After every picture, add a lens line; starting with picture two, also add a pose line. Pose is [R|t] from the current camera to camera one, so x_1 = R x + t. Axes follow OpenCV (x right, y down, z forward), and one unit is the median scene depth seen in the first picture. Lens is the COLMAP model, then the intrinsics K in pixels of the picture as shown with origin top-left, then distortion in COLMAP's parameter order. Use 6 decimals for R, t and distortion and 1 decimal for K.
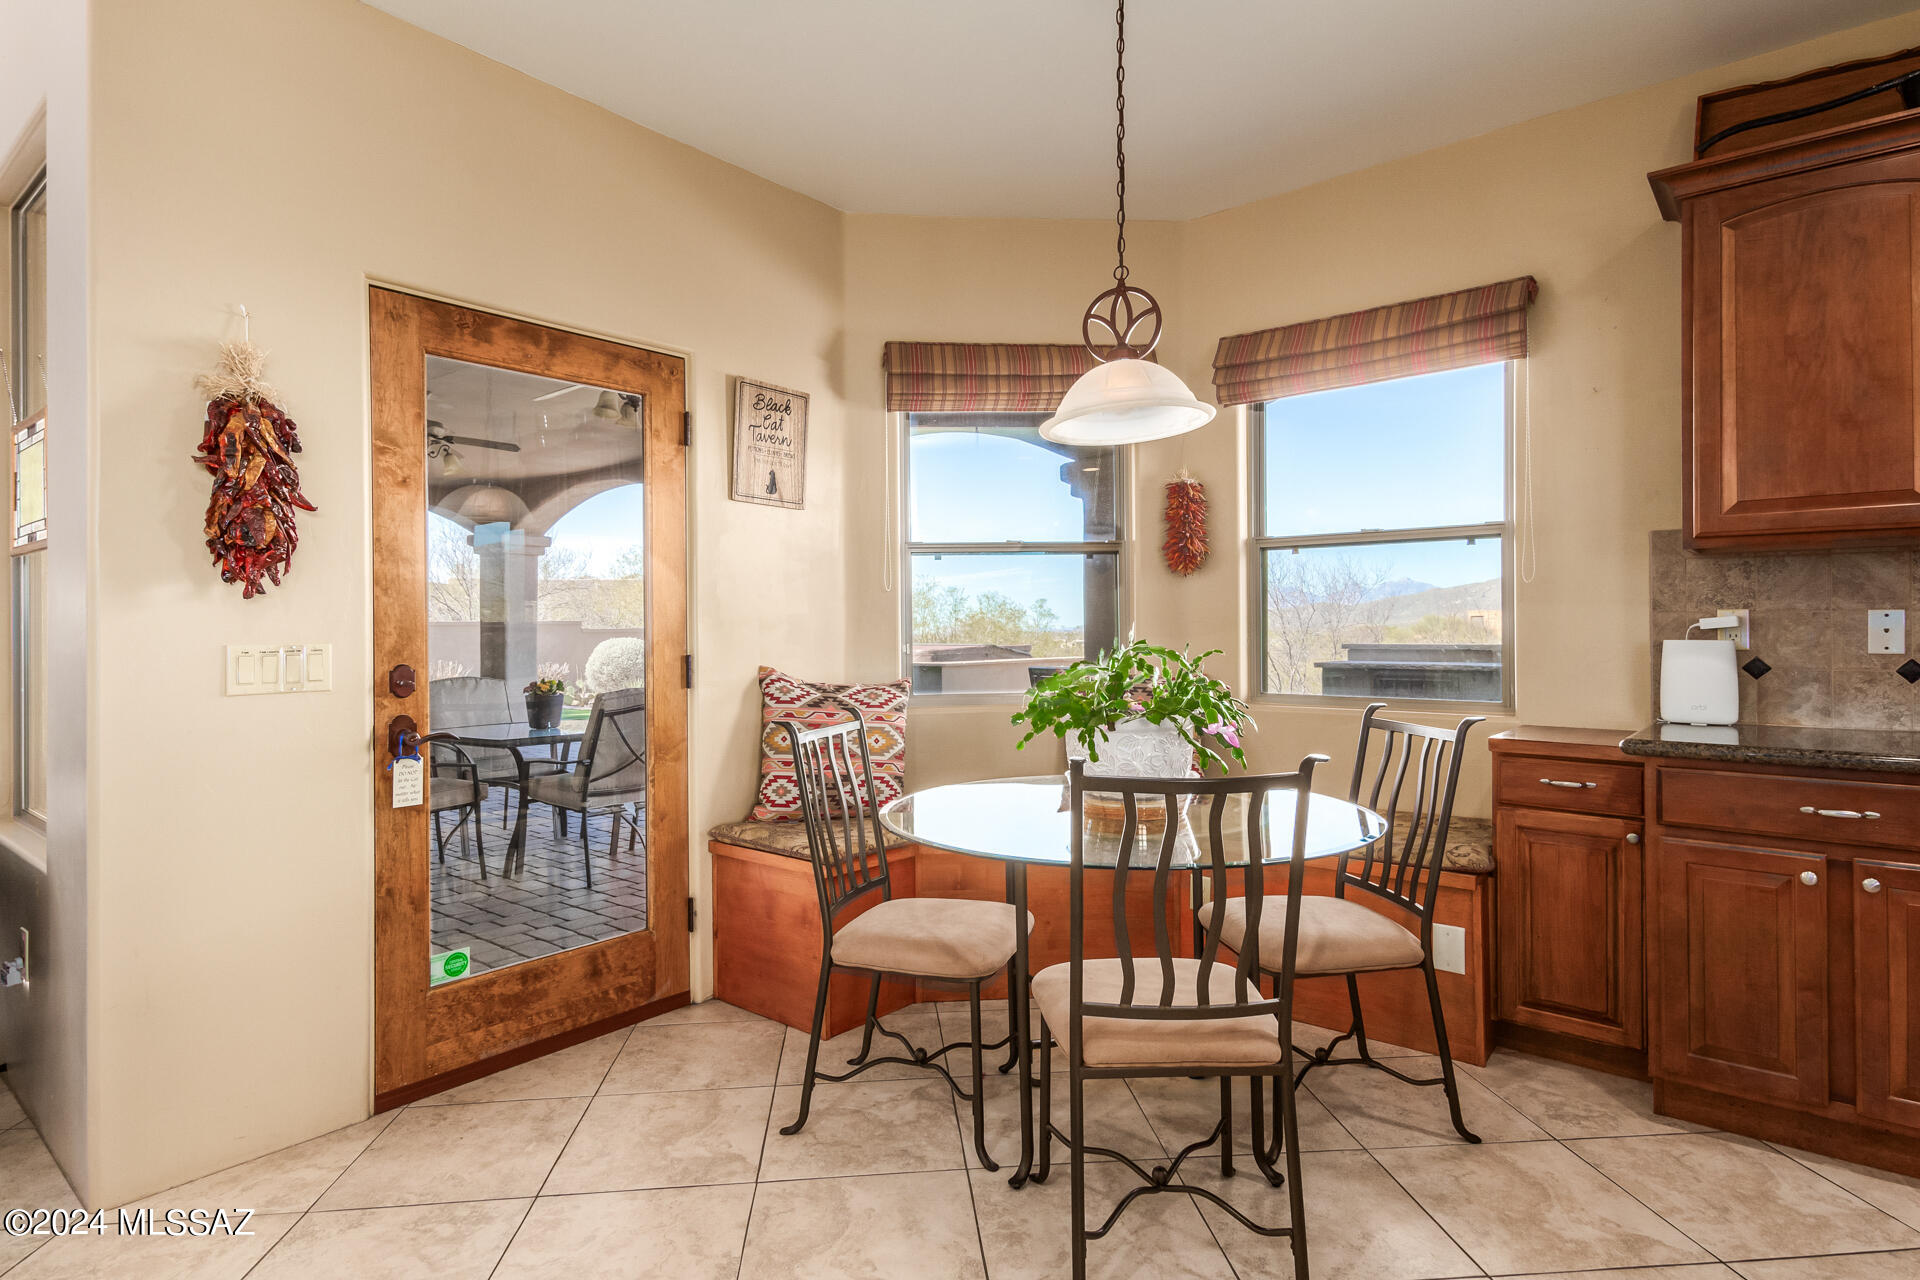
lens RADIAL K [[1019.5, 0, 951.3], [0, 1019.5, 620.0], [0, 0, 1]] dist [0.015522, -0.000888]
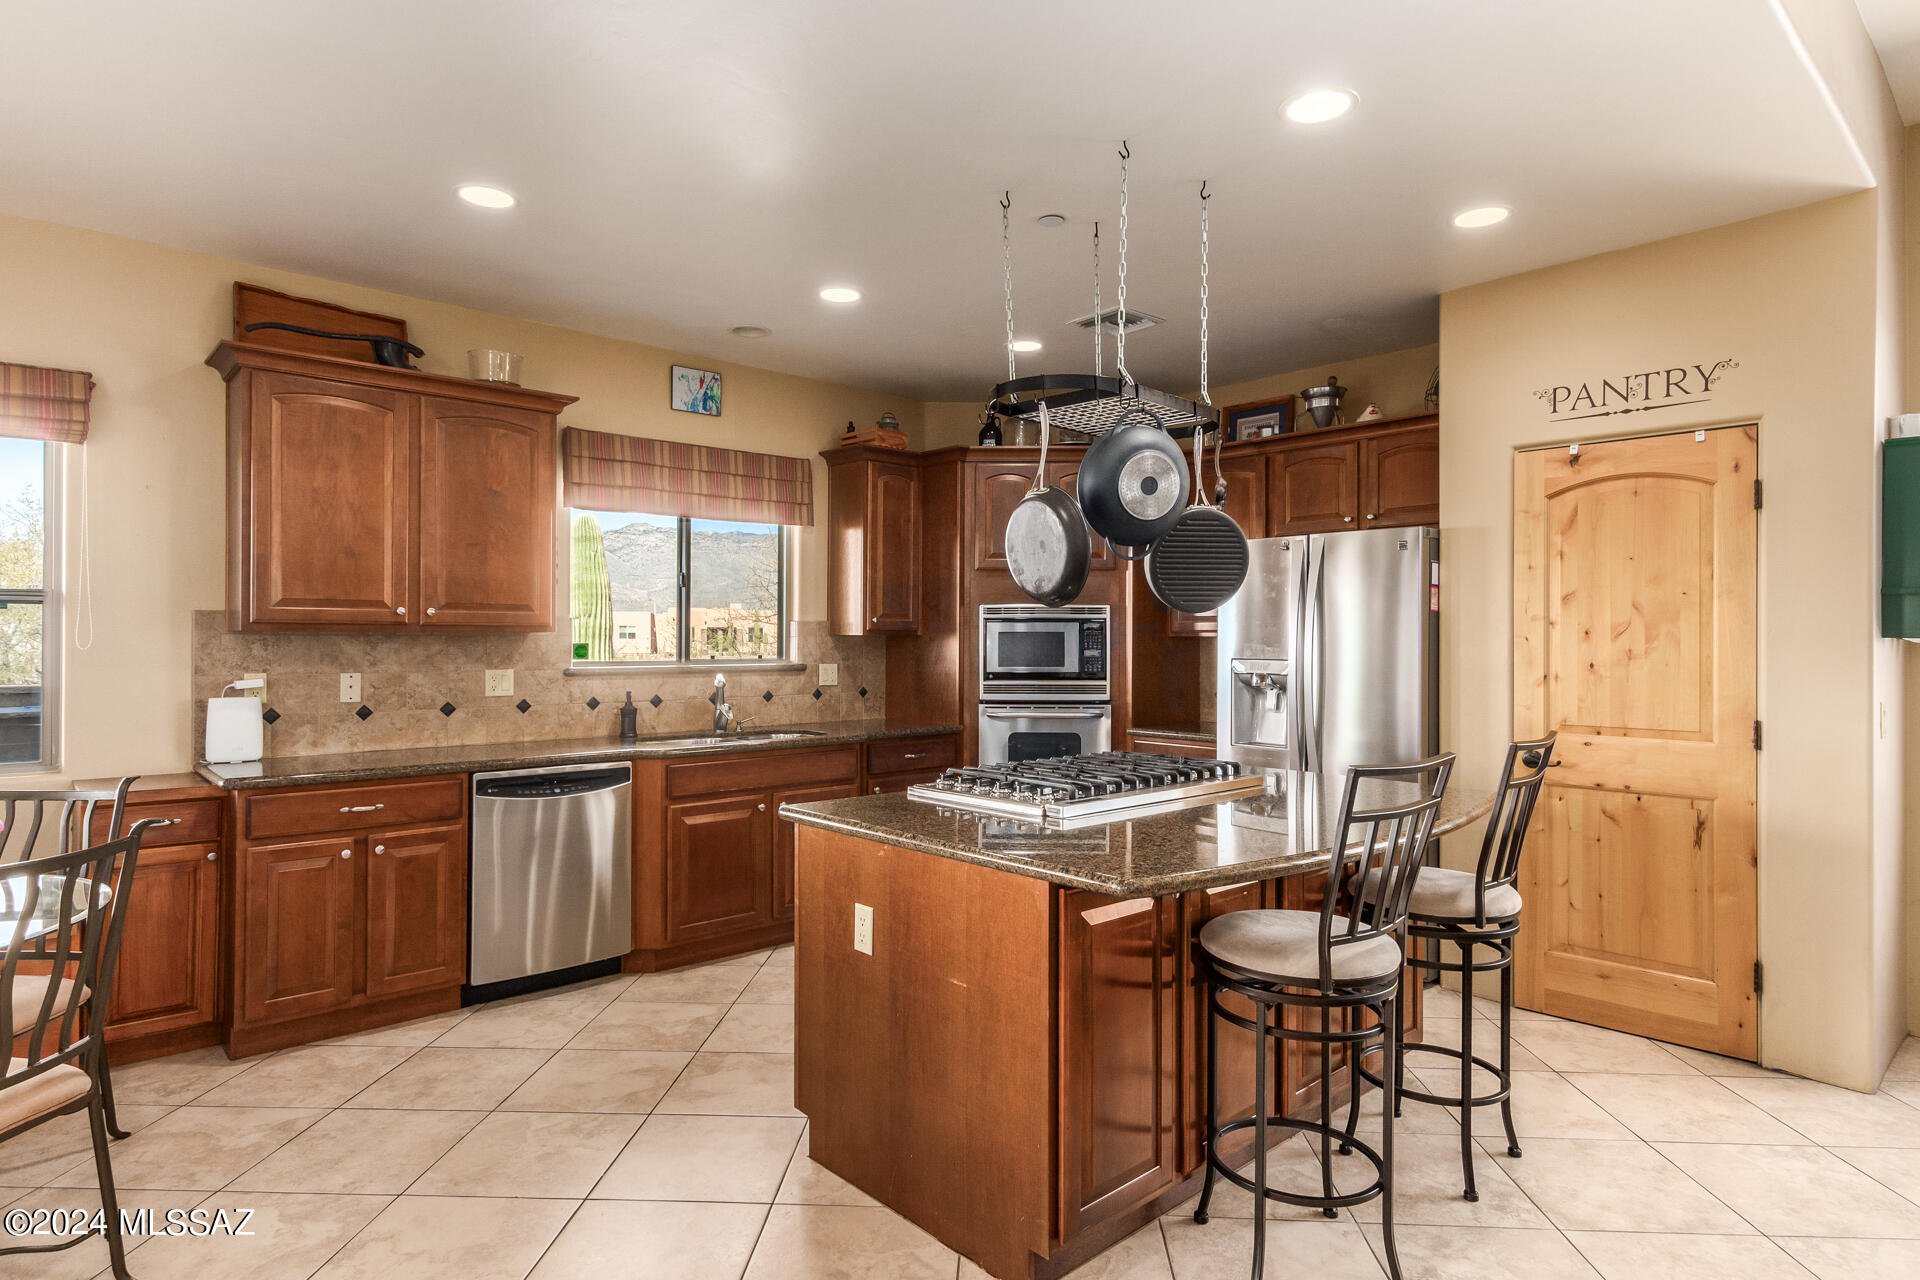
lens RADIAL K [[1021.3, 0, 960.0], [0, 1021.3, 640.0], [0, 0, 1]] dist [0.000863, -0.000780]
pose [[0.131692, 0.009696, 0.991243, -0.458752], [-0.006703, 0.999938, -0.008891, -0.050366], [-0.991268, -0.005473, 0.131749, -0.086899]]
